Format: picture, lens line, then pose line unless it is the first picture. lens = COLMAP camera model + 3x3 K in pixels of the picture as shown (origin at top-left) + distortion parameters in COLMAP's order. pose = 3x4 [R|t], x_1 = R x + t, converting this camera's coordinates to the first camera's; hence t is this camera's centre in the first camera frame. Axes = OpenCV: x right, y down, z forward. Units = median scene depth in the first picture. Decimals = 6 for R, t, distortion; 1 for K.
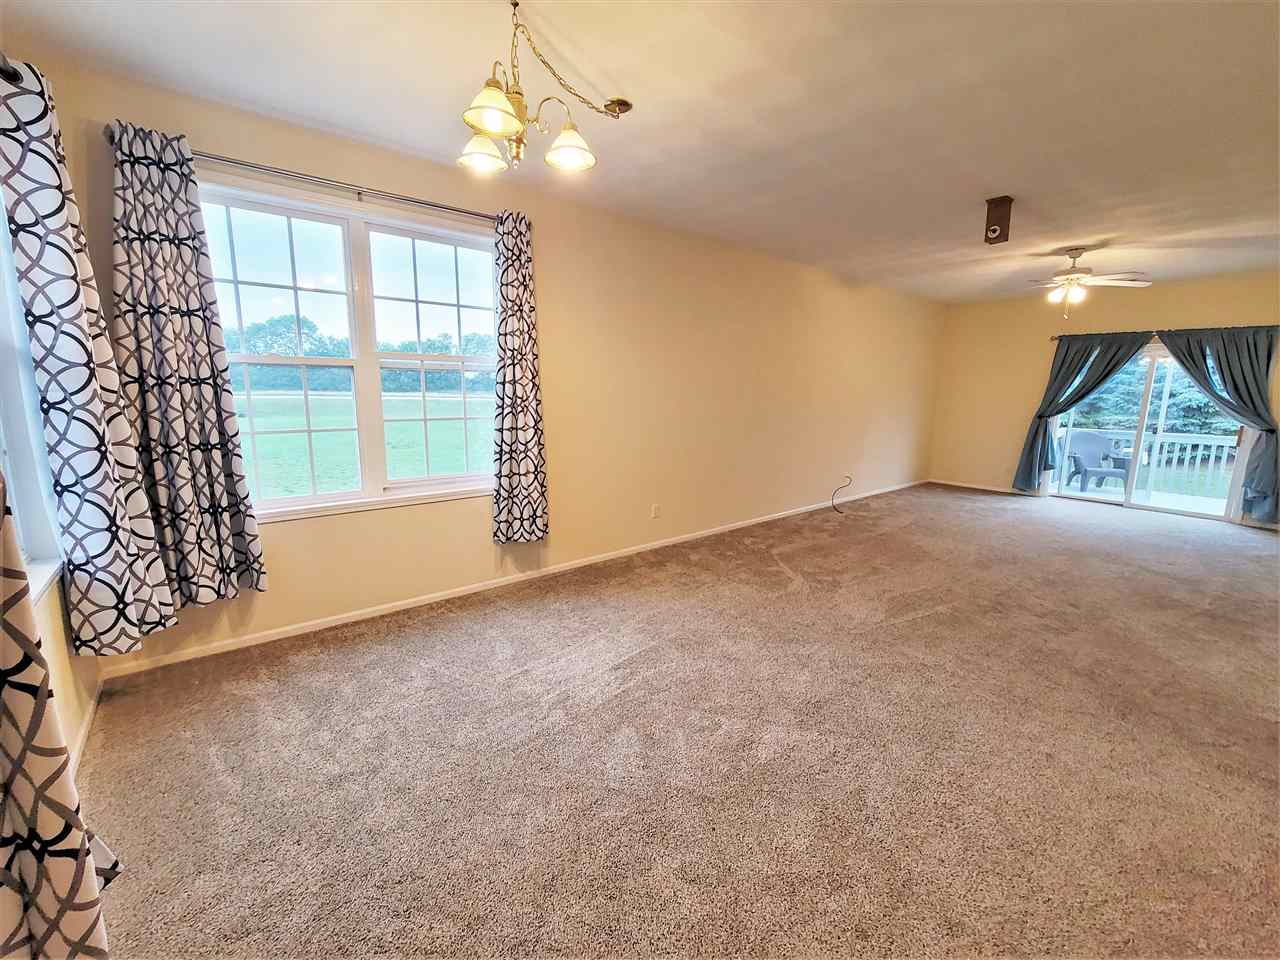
lens RADIAL K [[528.8, 0, 640.0], [0, 528.8, 480.0], [0, 0, 1]] dist [-0.006736, -0.000036]
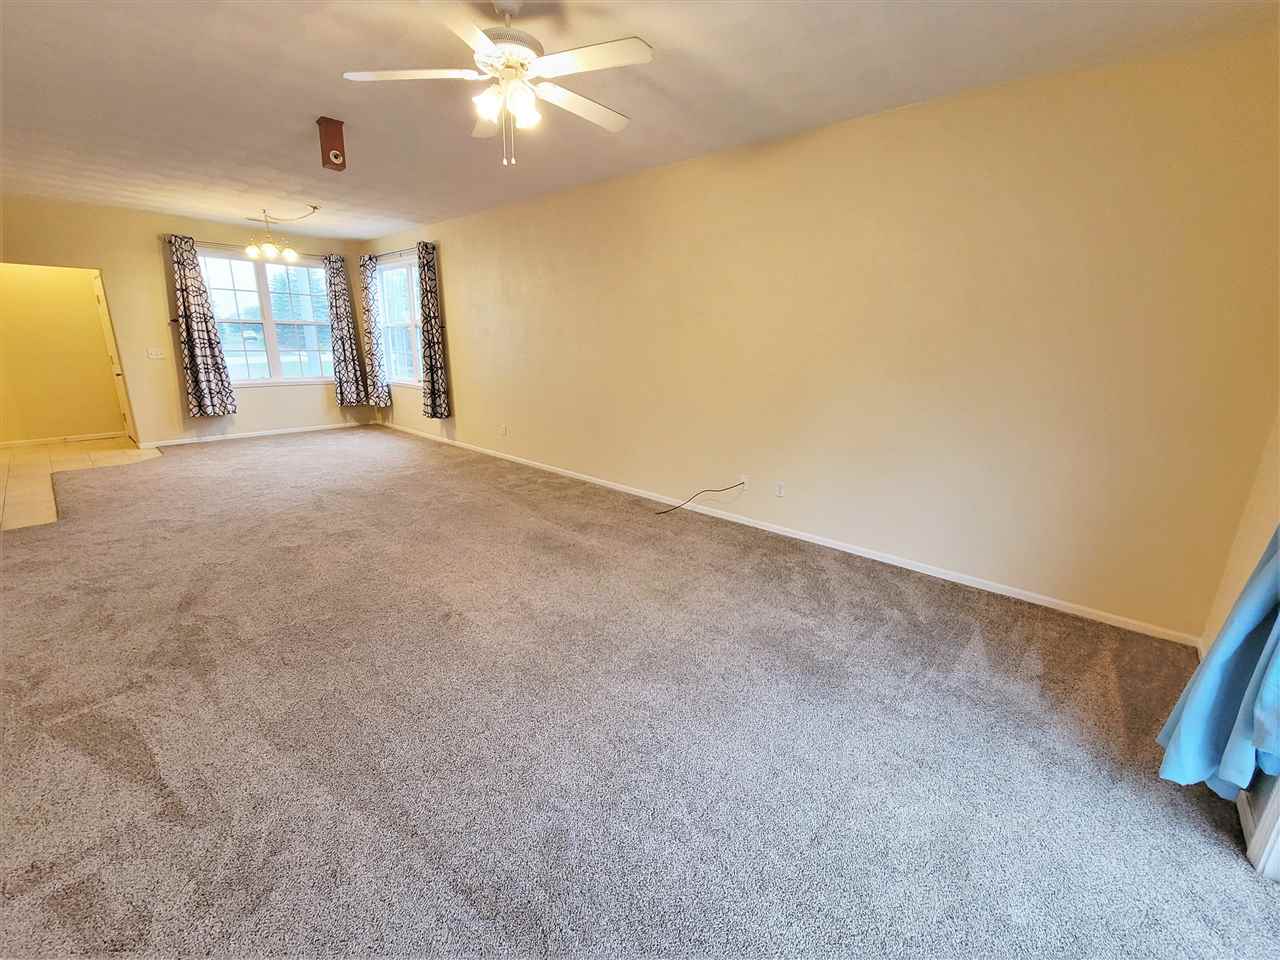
lens RADIAL K [[528.8, 0, 640.0], [0, 528.8, 480.0], [0, 0, 1]] dist [-0.006736, -0.000036]
pose [[0.172285, 0.239789, -0.955416, 1.181293], [-0.192365, 0.959435, 0.206109, -0.134883], [0.966082, 0.148279, 0.211423, 0.900206]]
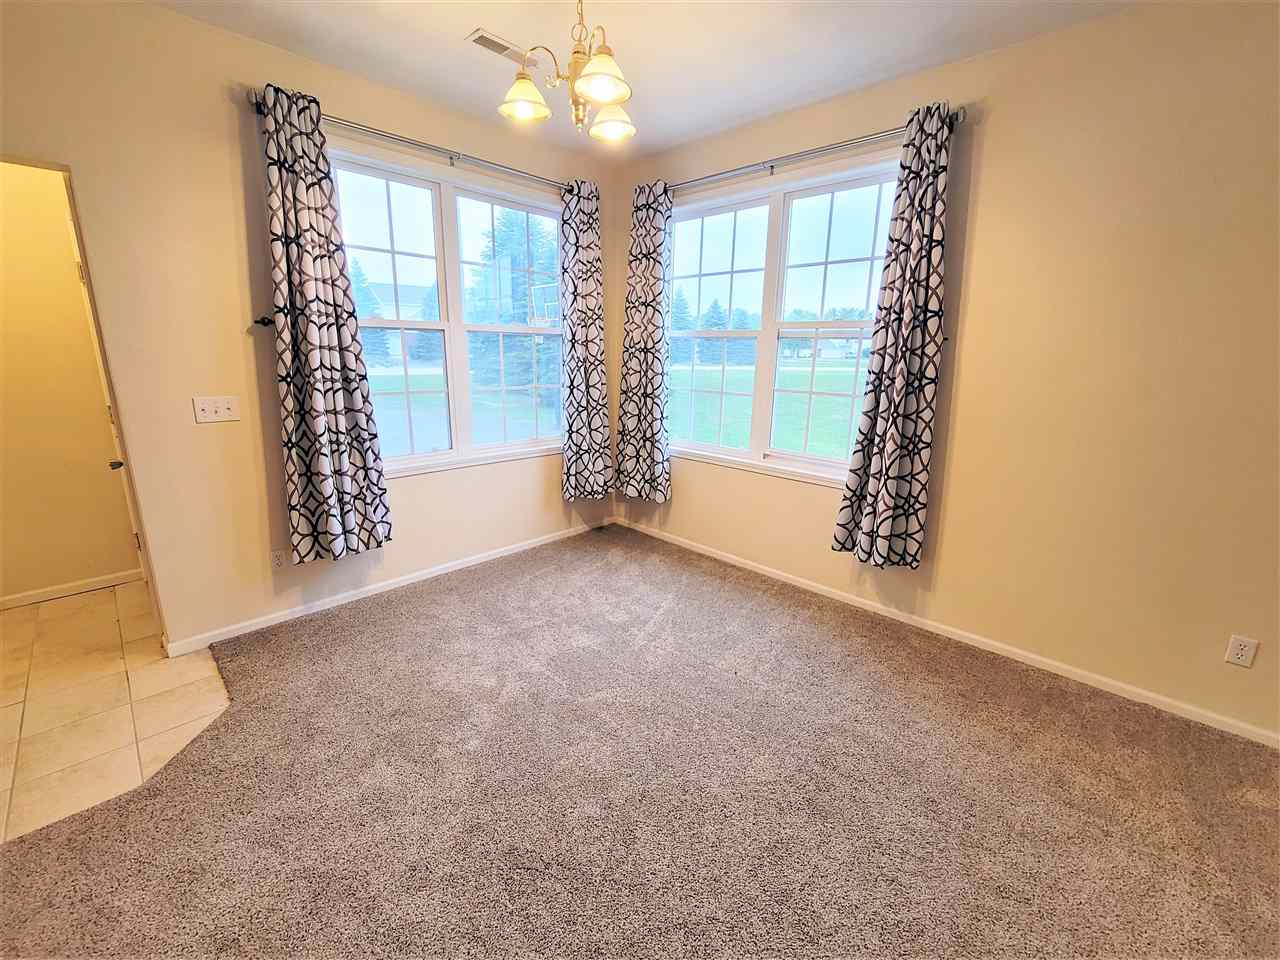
lens RADIAL K [[522.9, 0, 640.0], [0, 522.9, 480.0], [0, 0, 1]] dist [-0.013429, 0.000183]
pose [[0.116943, 0.222175, -0.967968, 0.299148], [-0.192802, 0.961192, 0.197327, -0.054855], [0.974244, 0.163550, 0.155241, 0.362587]]
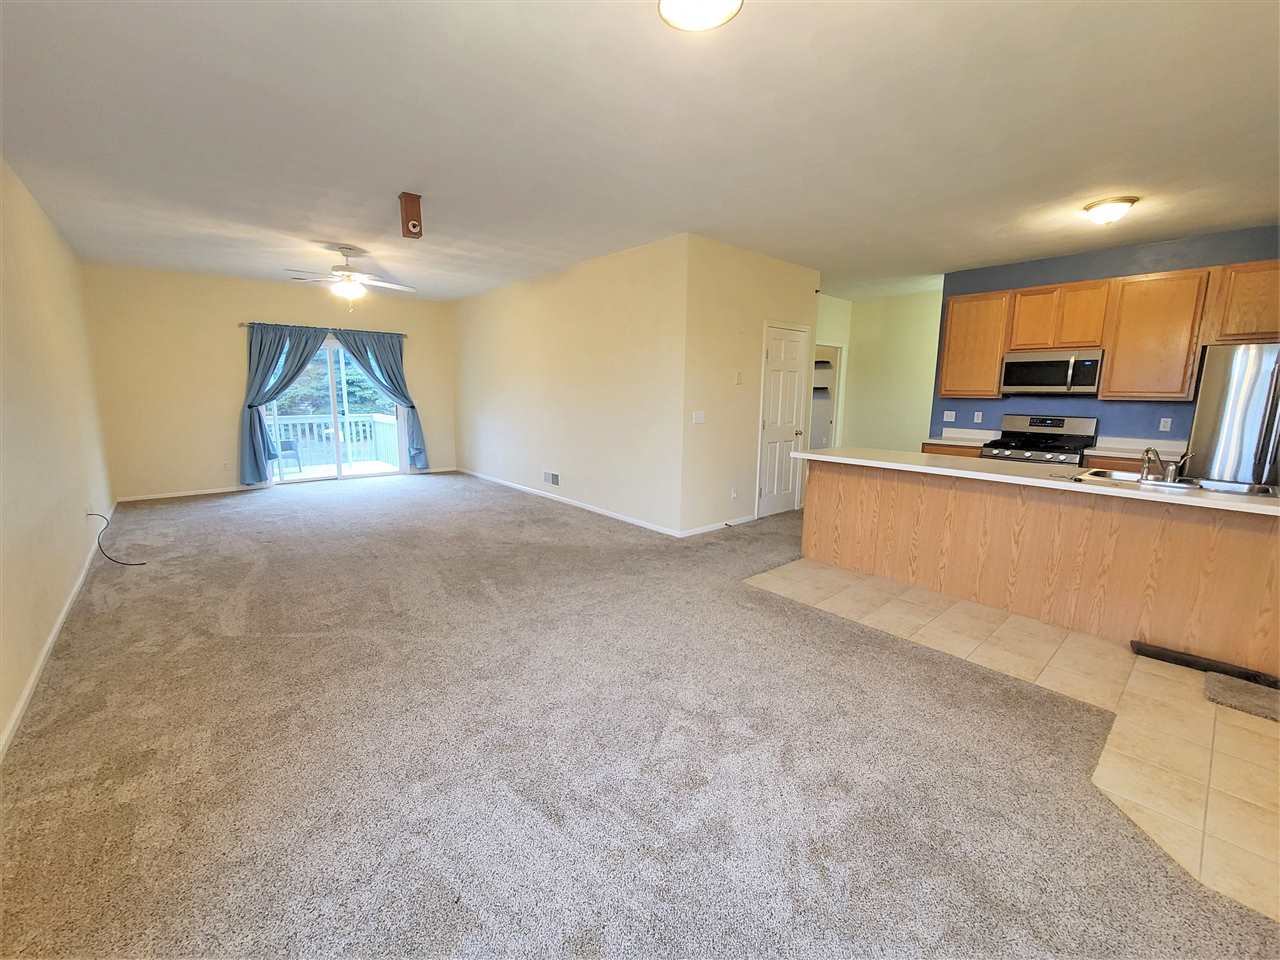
lens RADIAL K [[528.8, 0, 640.0], [0, 528.8, 480.0], [0, 0, 1]] dist [-0.006736, -0.000036]
pose [[-0.026768, -0.184655, 0.982439, -0.283678], [0.163285, 0.968784, 0.186538, -0.066552], [-0.986216, 0.165411, 0.004219, 0.395687]]
